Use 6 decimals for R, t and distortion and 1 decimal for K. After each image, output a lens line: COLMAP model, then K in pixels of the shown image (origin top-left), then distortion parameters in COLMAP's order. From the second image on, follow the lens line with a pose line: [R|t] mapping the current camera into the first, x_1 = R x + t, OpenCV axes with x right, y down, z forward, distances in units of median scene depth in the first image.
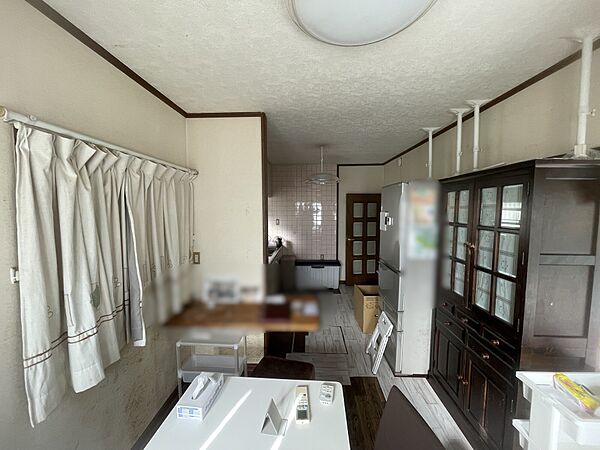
lens RADIAL K [[242.2, 0, 301.9], [0, 242.2, 222.7], [0, 0, 1]] dist [-0.001942, 0.001738]
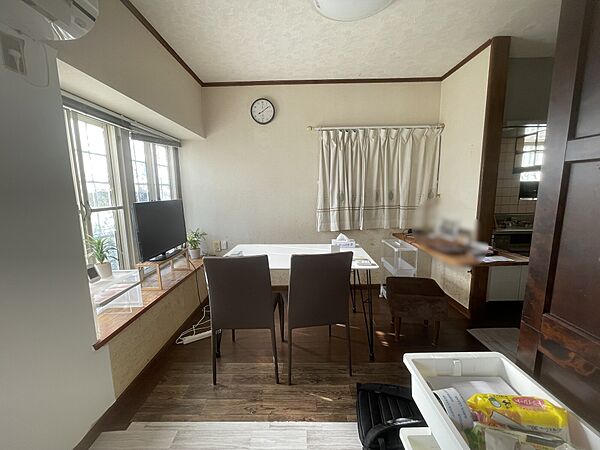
lens RADIAL K [[242.2, 0, 299.8], [0, 242.2, 220.0], [0, 0, 1]] dist [-0.001942, 0.001738]
pose [[0.010208, 0.139968, -0.990103, 0.779416], [-0.049654, 0.989004, 0.139301, 0.116630], [0.998714, 0.047740, 0.017046, 0.287912]]
